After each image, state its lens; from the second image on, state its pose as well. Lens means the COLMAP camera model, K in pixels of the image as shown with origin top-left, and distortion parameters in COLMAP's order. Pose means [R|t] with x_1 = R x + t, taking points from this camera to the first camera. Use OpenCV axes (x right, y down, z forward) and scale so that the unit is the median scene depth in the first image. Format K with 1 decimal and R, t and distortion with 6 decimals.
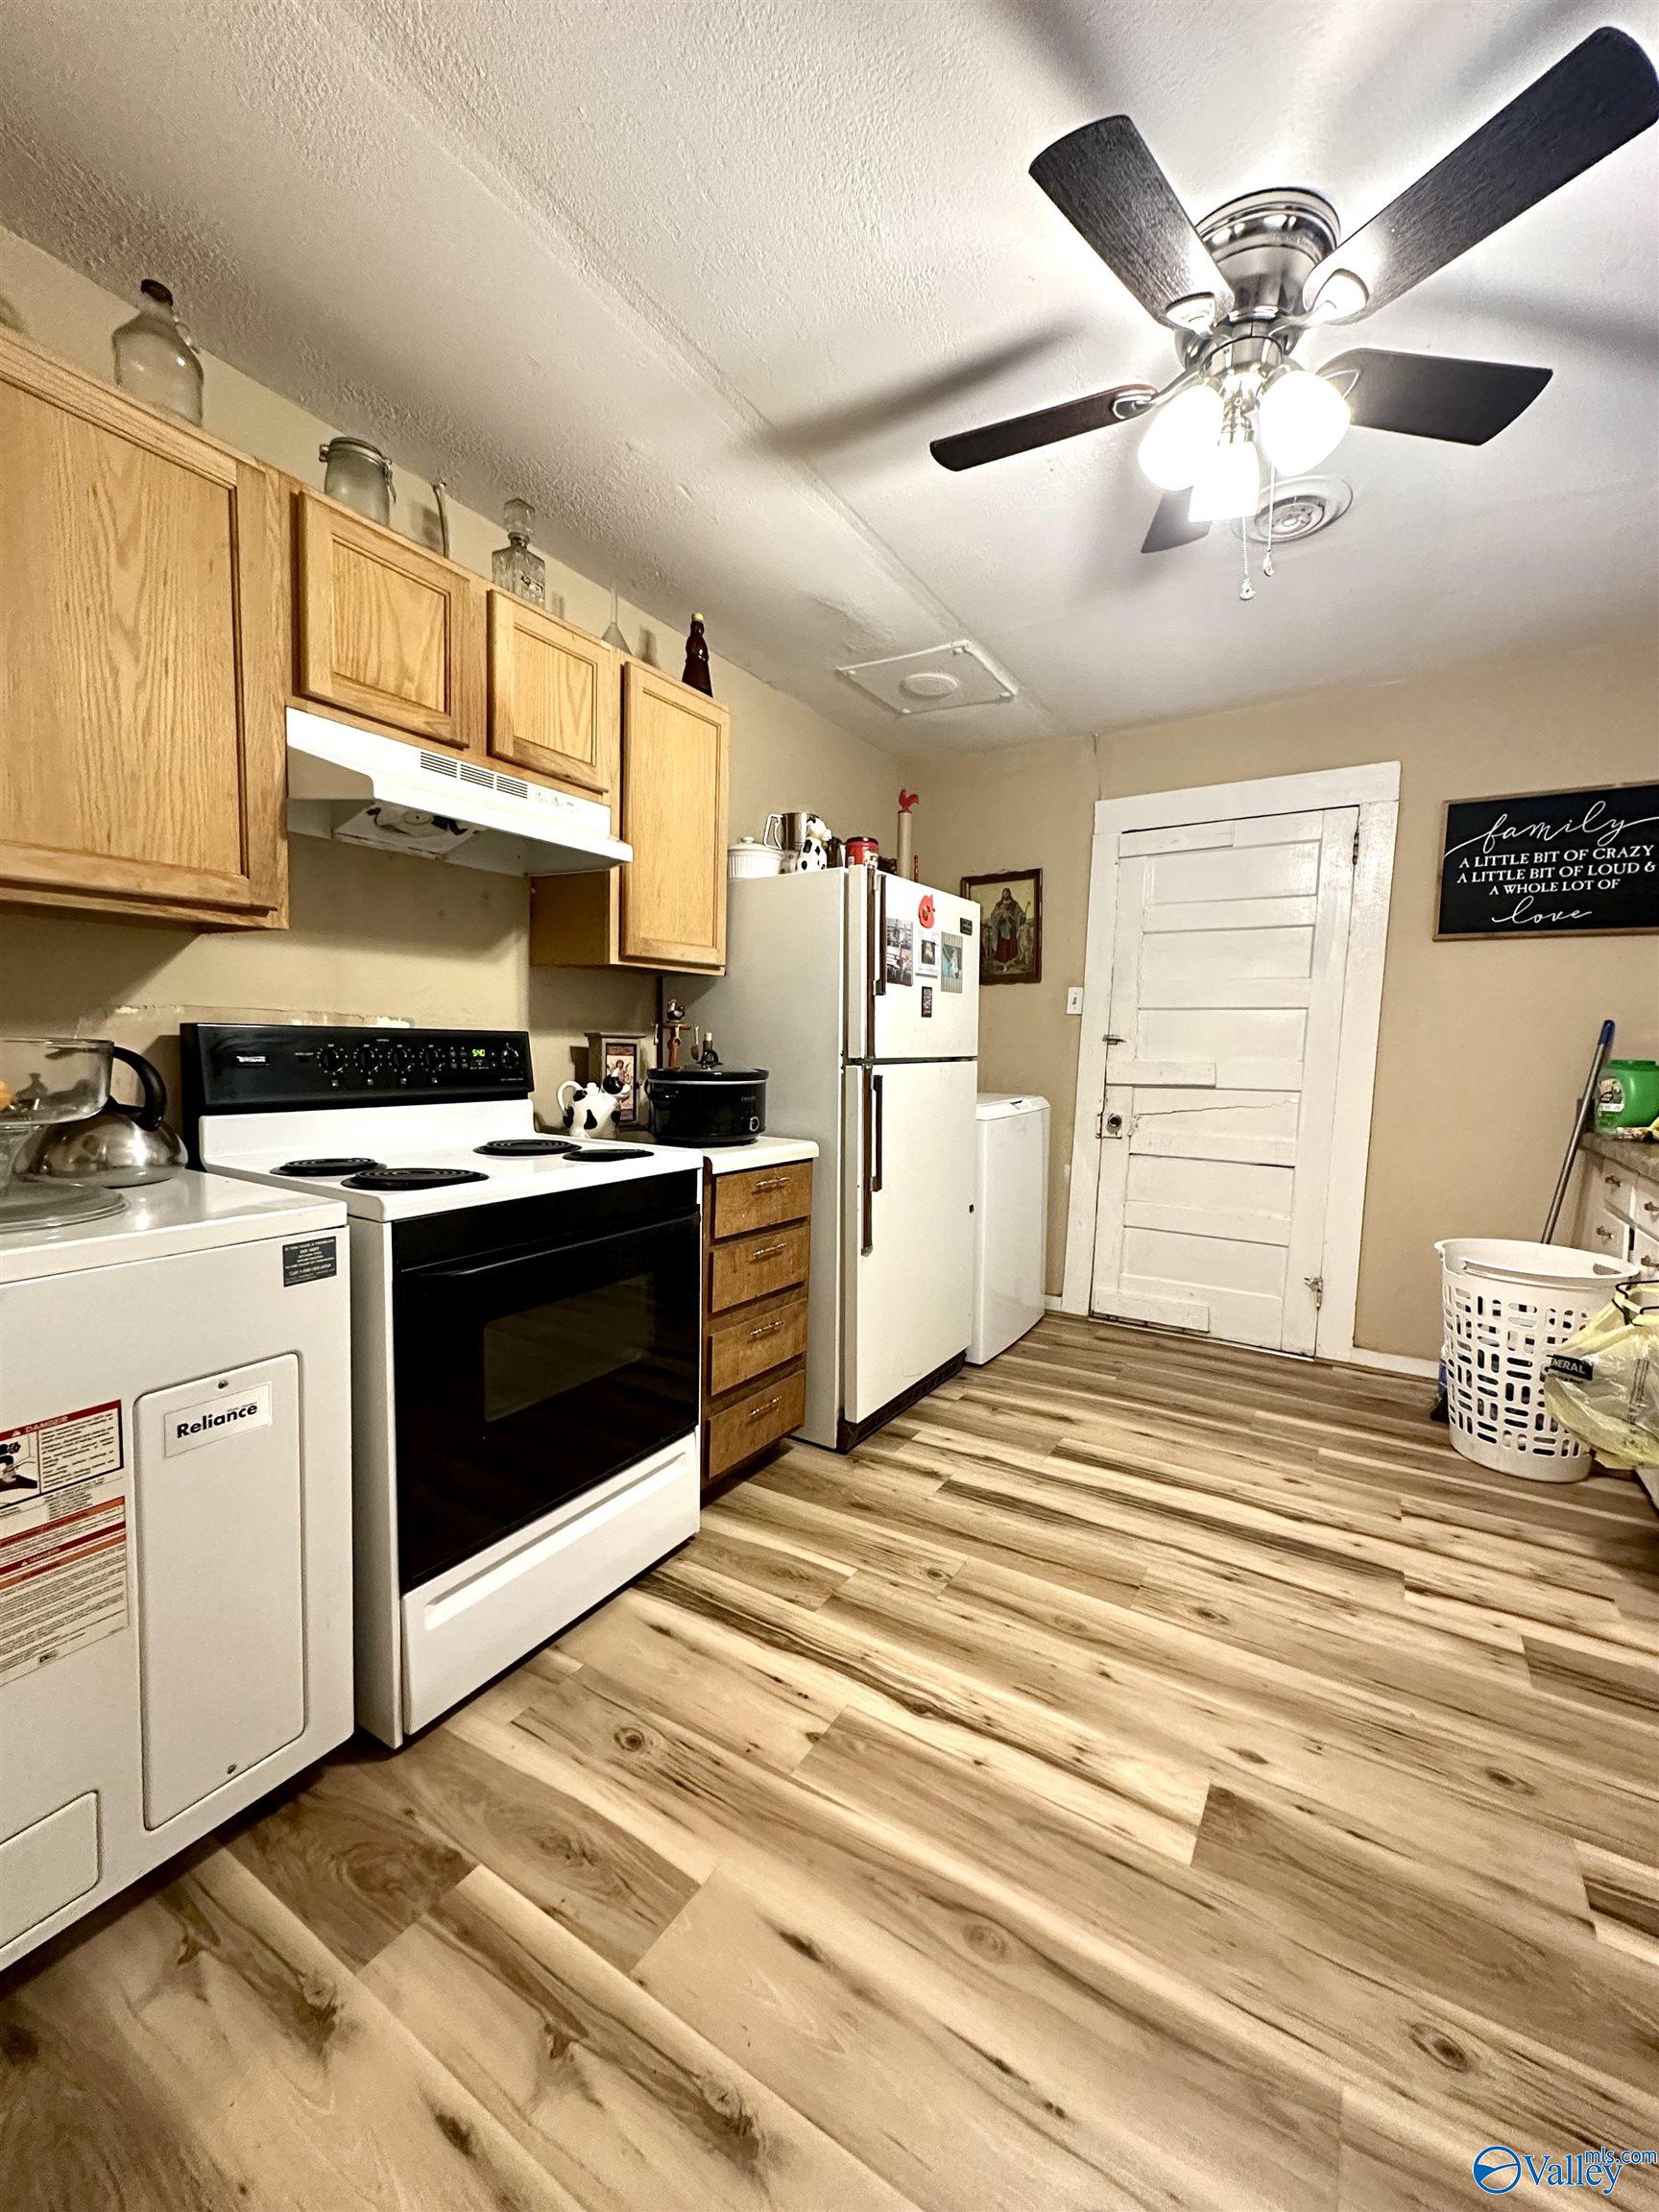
lens RADIAL K [[879.6, 0, 831.0], [0, 879.6, 1105.8], [0, 0, 1]] dist [-0.001996, 0.000456]
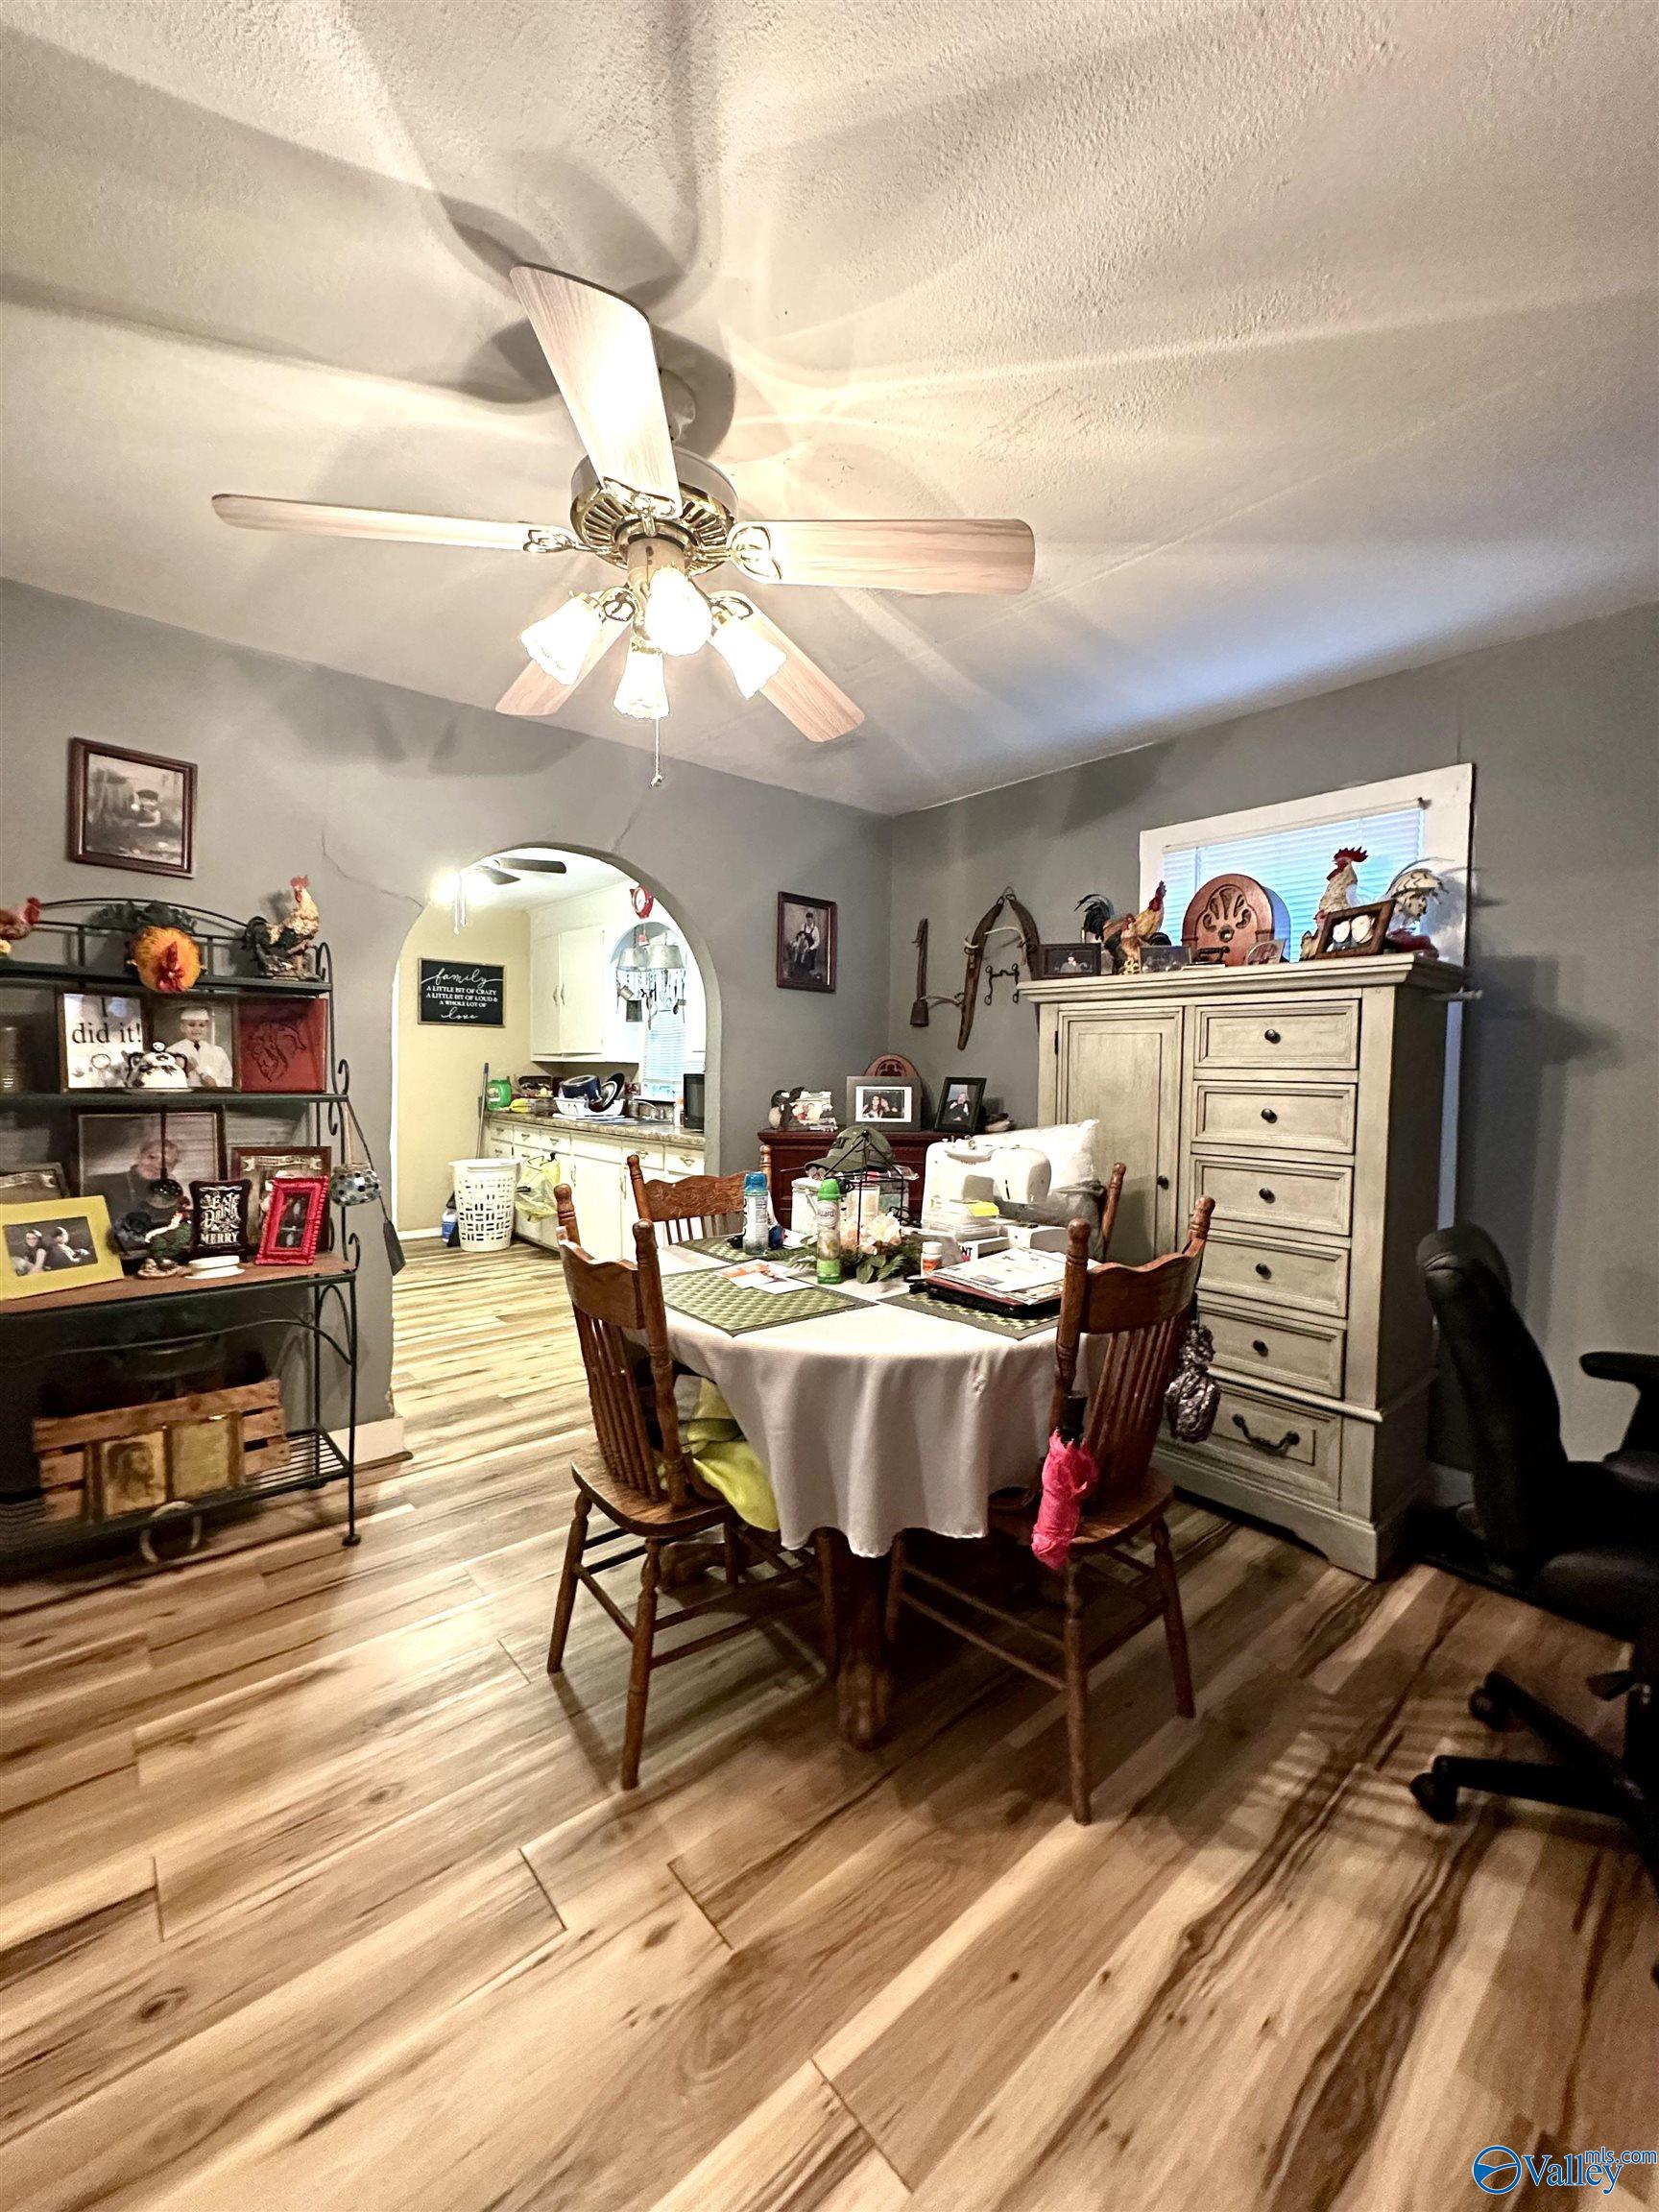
lens RADIAL K [[879.6, 0, 815.3], [0, 879.6, 1109.2], [0, 0, 1]] dist [-0.001996, 0.000456]
pose [[0.303528, -0.054166, 0.951282, -1.524656], [0.062631, 0.997358, 0.036805, -0.009352], [-0.950762, 0.048408, 0.306118, -0.766010]]
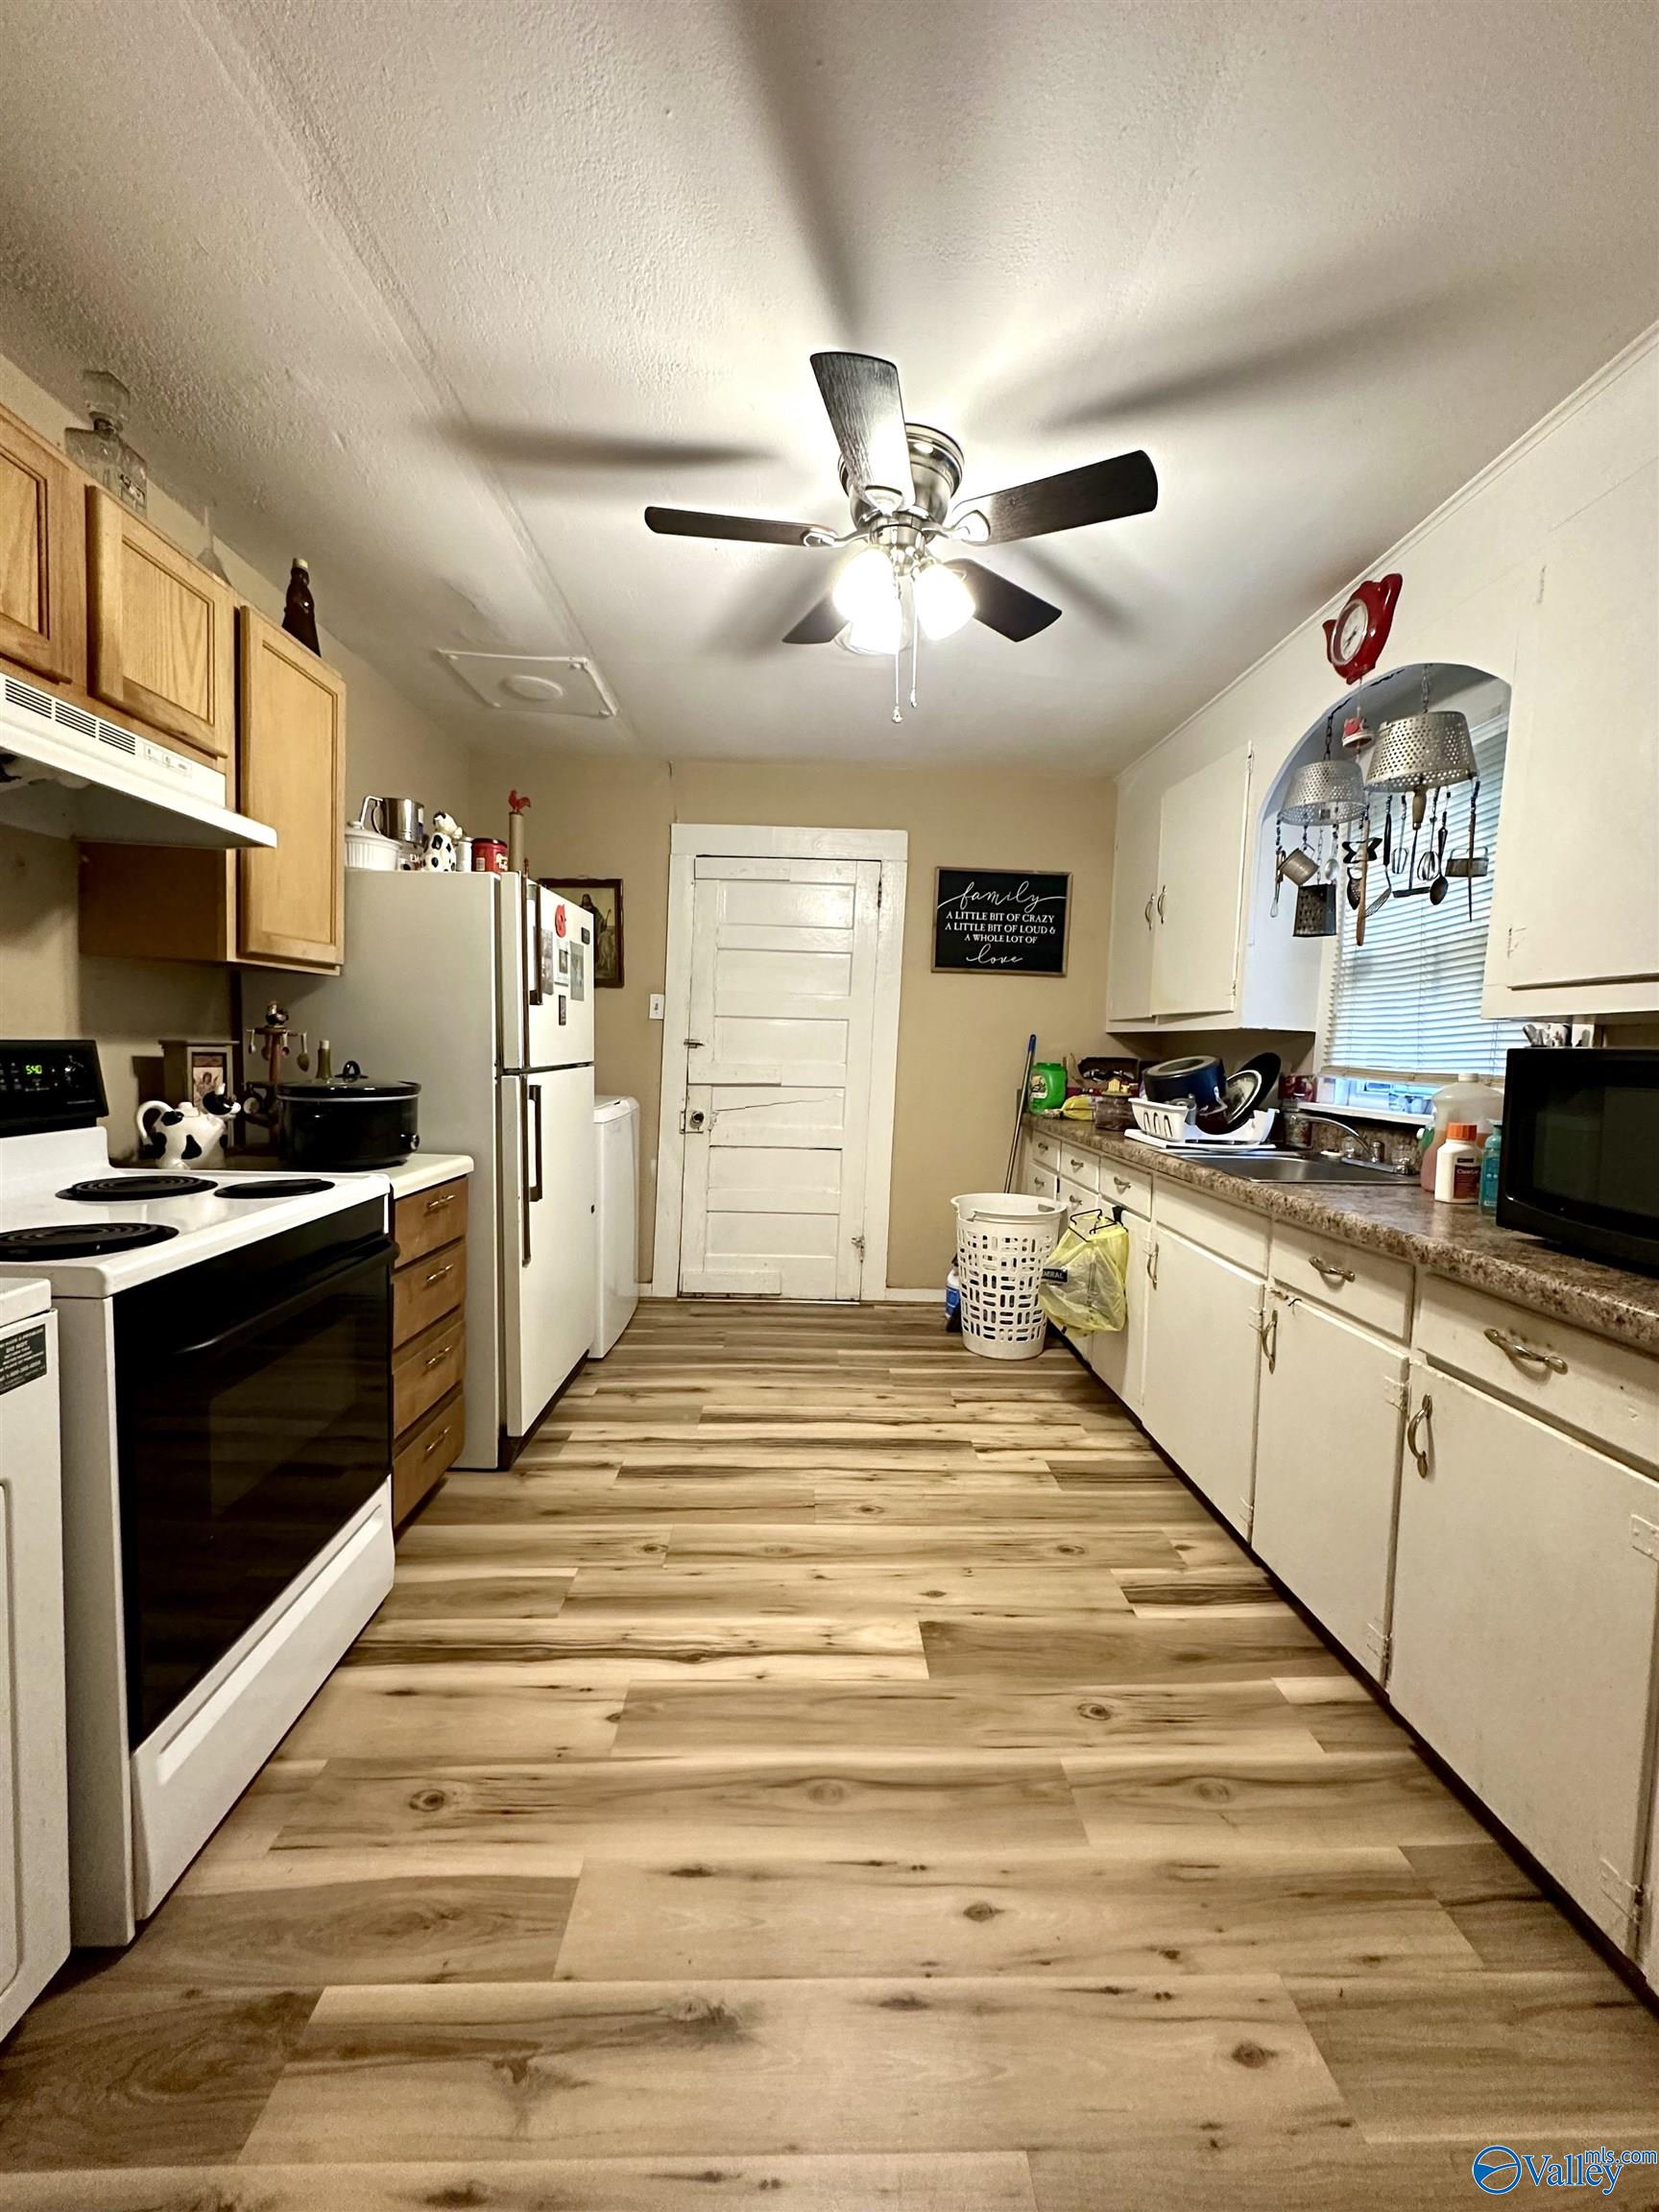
lens RADIAL K [[879.6, 0, 830.4], [0, 879.6, 1105.7], [0, 0, 1]] dist [-0.001996, 0.000456]
pose [[0.831739, -0.034241, 0.554109, -0.272471], [0.027483, 0.999412, 0.020506, -0.027719], [-0.554486, -0.001827, 0.832191, -0.021900]]
